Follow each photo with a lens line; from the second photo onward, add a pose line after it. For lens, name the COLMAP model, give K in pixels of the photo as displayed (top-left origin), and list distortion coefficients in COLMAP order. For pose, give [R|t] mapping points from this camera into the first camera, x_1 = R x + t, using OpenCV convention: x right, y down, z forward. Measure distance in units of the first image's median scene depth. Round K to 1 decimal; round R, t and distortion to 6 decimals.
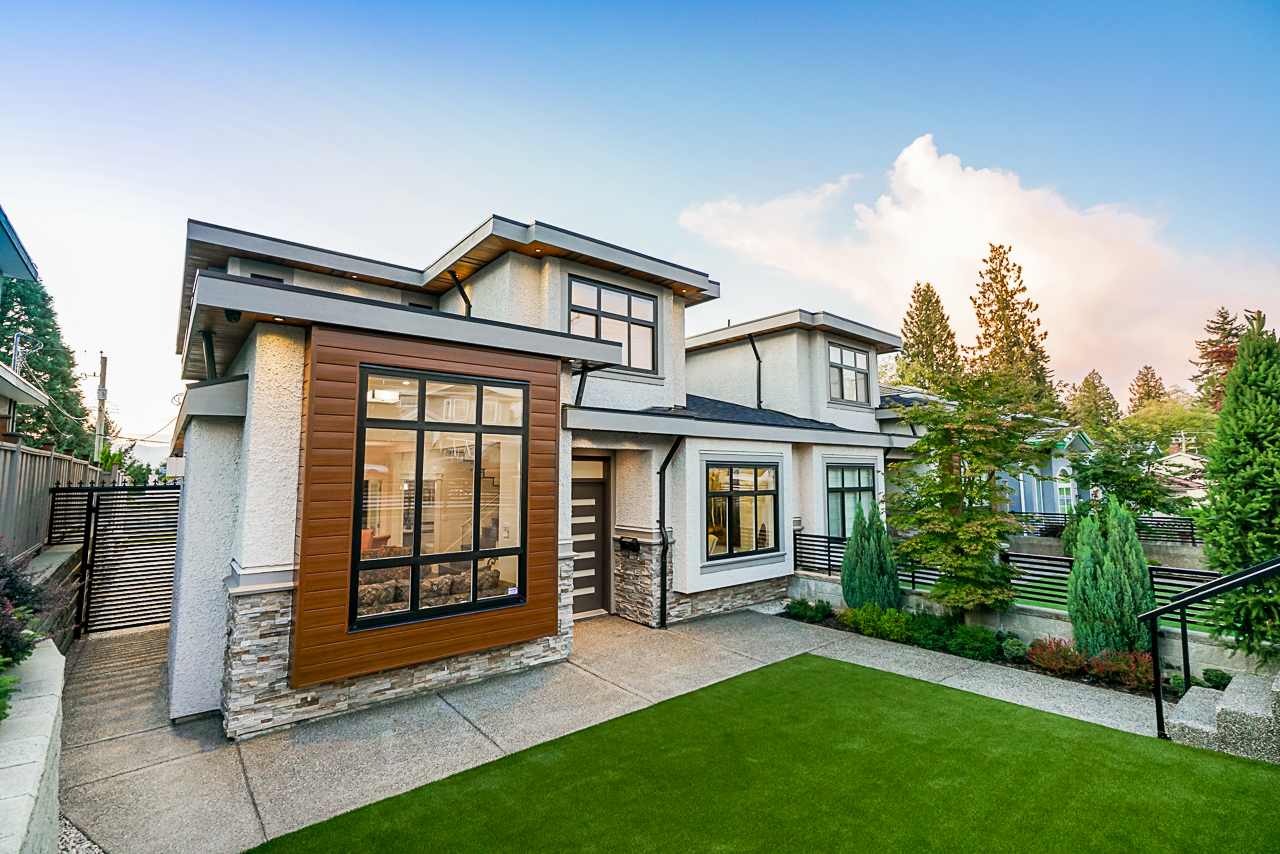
lens RADIAL K [[579.2, 0, 638.2], [0, 579.2, 423.3], [0, 0, 1]] dist [-0.002864, 0.009376]
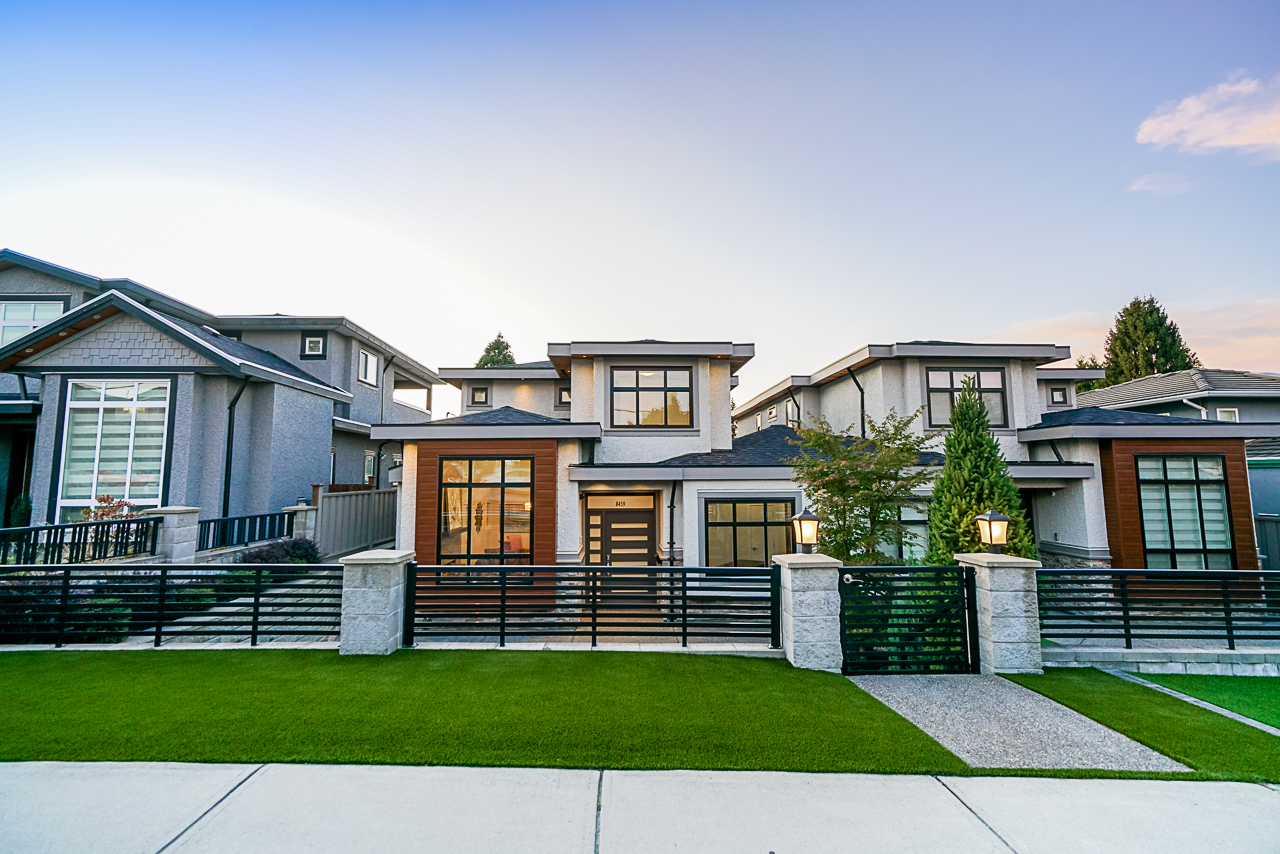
lens RADIAL K [[579.2, 0, 634.1], [0, 579.2, 421.1], [0, 0, 1]] dist [-0.002864, 0.009376]
pose [[0.786596, -0.063848, -0.614158, 0.948416], [0.058779, 0.997865, -0.028455, -0.092524], [0.614664, -0.013717, 0.788670, -0.123597]]
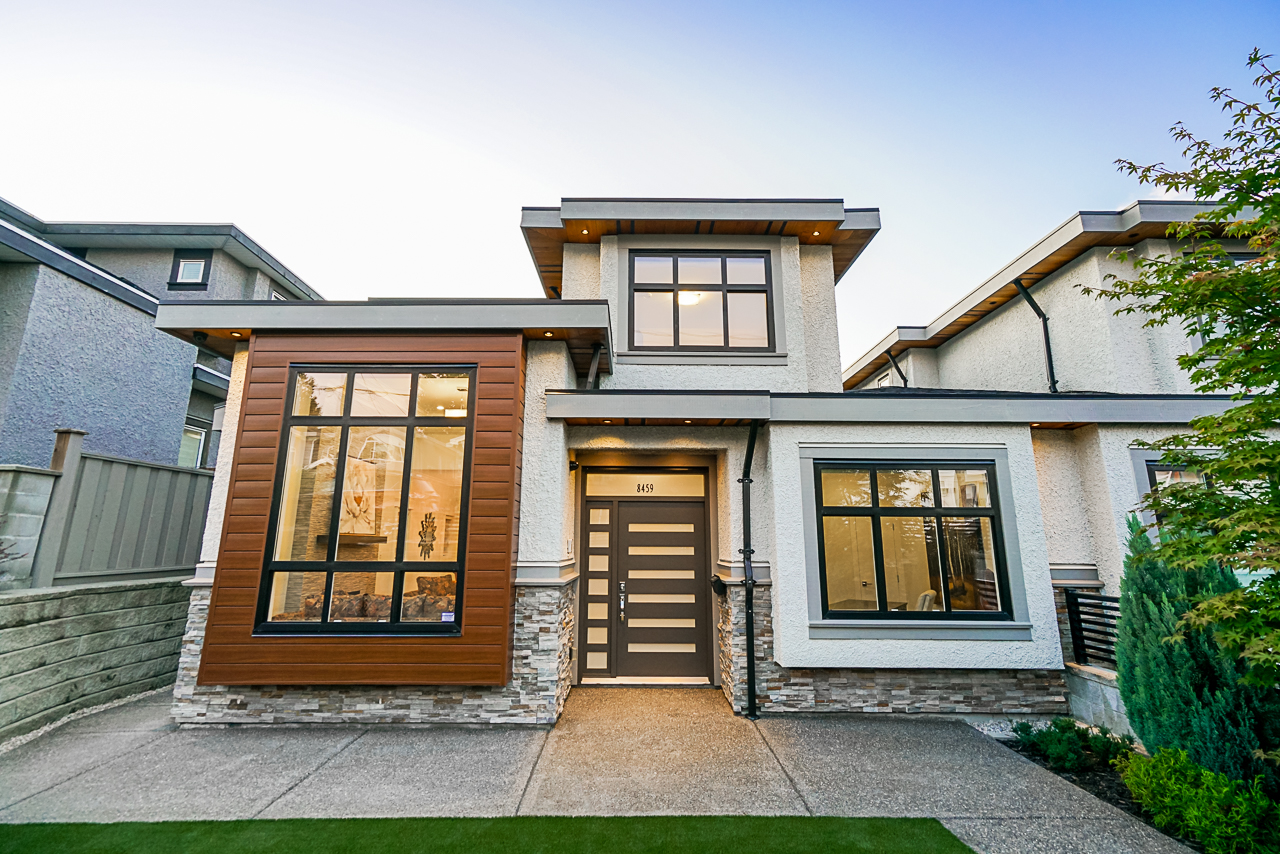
lens RADIAL K [[579.2, 0, 637.1], [0, 579.2, 419.4], [0, 0, 1]] dist [-0.002864, 0.009376]
pose [[0.771401, -0.129184, -0.623099, 0.448337], [0.050702, 0.988541, -0.142181, 0.123775], [0.634326, 0.078086, 0.769112, 0.447517]]
